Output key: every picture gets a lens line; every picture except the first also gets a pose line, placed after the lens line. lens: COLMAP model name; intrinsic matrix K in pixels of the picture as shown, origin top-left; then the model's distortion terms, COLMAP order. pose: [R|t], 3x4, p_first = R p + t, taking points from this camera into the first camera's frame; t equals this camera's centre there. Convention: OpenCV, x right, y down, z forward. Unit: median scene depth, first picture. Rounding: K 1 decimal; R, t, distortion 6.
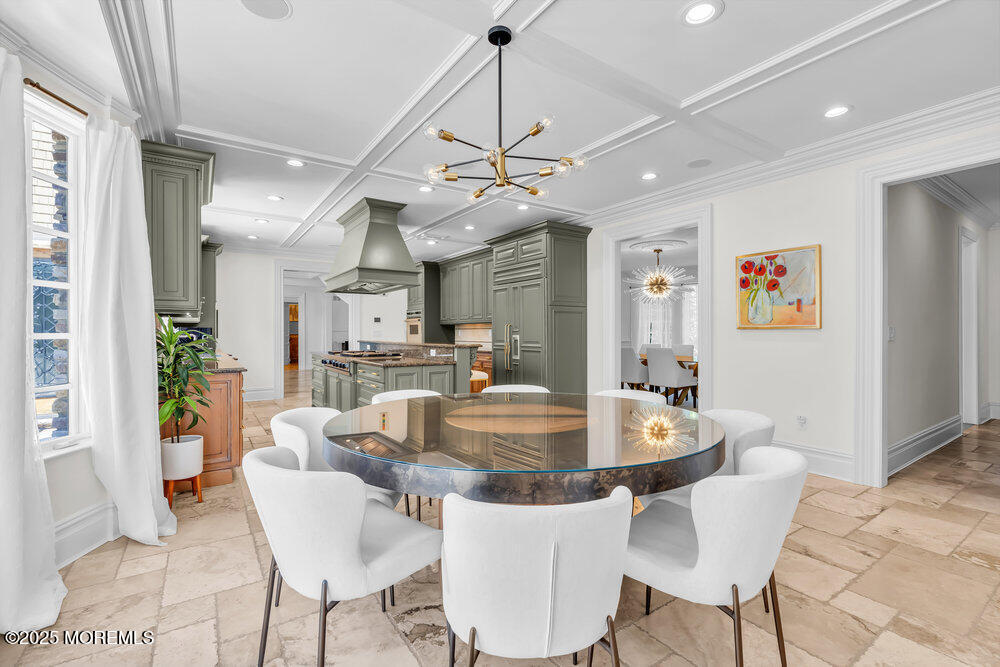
lens RADIAL K [[445.1, 0, 497.8], [0, 445.1, 330.3], [0, 0, 1]] dist [-0.020930, 0.001518]
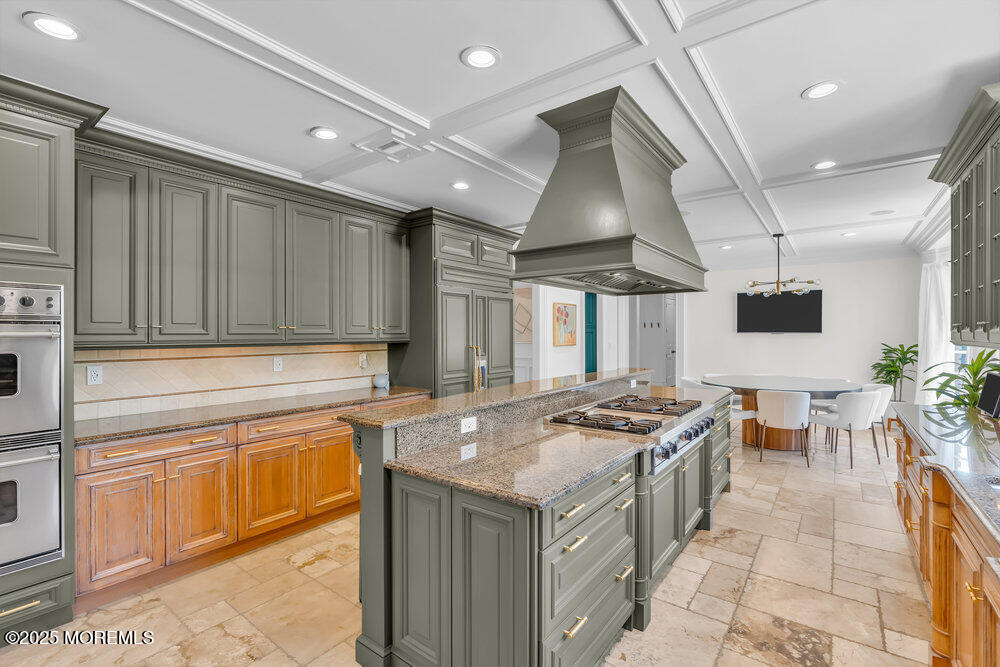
lens RADIAL K [[445.1, 0, 494.3], [0, 445.1, 334.8], [0, 0, 1]] dist [-0.020930, 0.001518]
pose [[-0.321525, 0.000816, 0.946901, -0.999955], [0.005026, 0.999987, 0.000845, -0.050302], [-0.946888, 0.005031, -0.321525, 1.811155]]
